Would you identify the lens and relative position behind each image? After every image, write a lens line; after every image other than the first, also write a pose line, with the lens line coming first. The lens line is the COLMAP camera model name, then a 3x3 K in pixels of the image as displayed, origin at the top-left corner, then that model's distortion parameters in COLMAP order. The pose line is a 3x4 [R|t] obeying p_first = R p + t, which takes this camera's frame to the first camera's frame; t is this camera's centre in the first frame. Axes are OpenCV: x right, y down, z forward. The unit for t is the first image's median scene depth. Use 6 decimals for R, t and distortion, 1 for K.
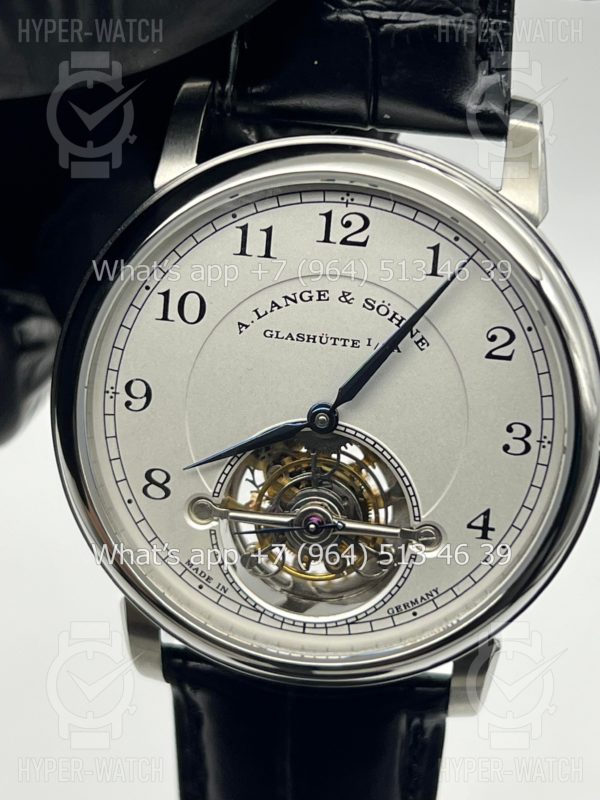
lens RADIAL K [[1875.6, 0, 303.8], [0, 1875.6, 394.1], [0, 0, 1]] dist [0.247909, 0.000000]
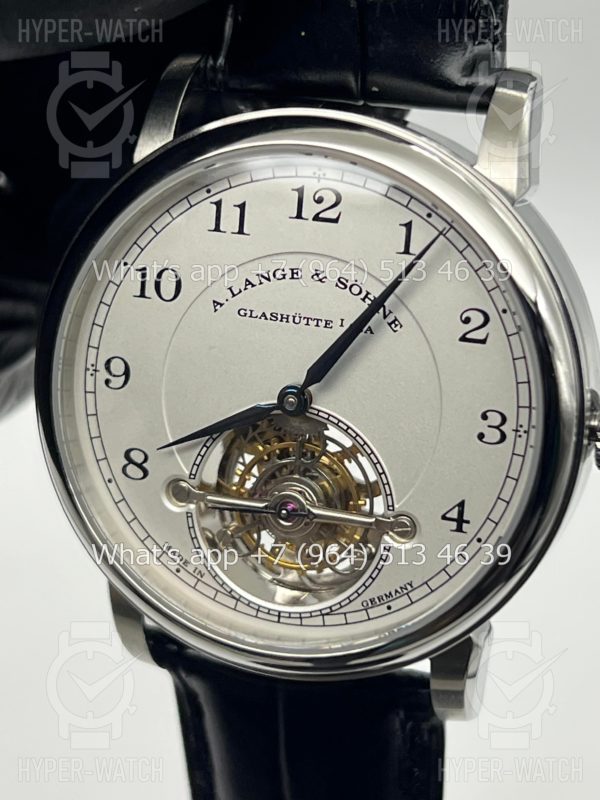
lens RADIAL K [[1875.6, 0, 302.2], [0, 1875.6, 396.6], [0, 0, 1]] dist [0.247909, 0.000000]
pose [[0.980355, 0.024535, -0.195709, 0.202650], [-0.026320, 0.999632, -0.006522, 0.016919], [0.195477, 0.011545, 0.980640, 0.050729]]
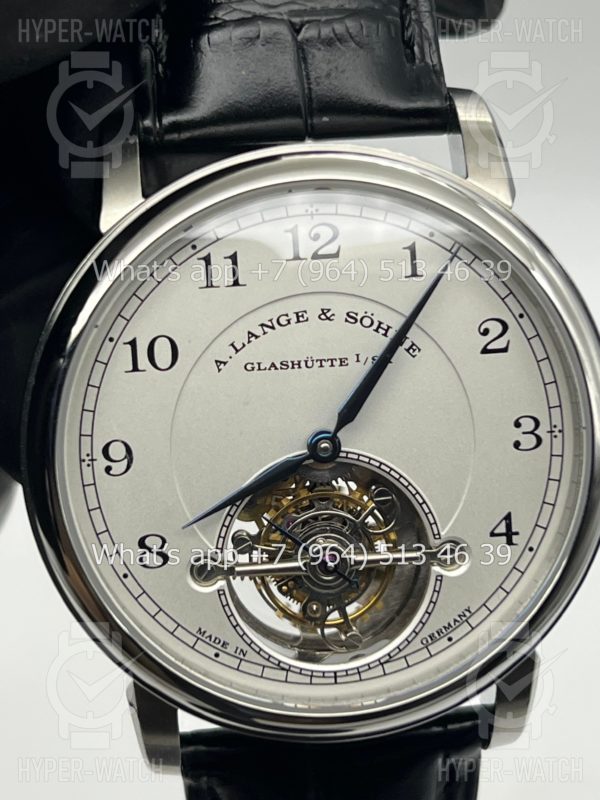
lens RADIAL K [[1875.6, 0, 291.9], [0, 1875.6, 399.9], [0, 0, 1]] dist [0.247909, 0.000000]
pose [[0.970343, -0.162804, 0.178685, -0.166286], [0.175645, 0.982717, -0.058456, 0.041536], [-0.166080, 0.088108, 0.982168, 0.086619]]
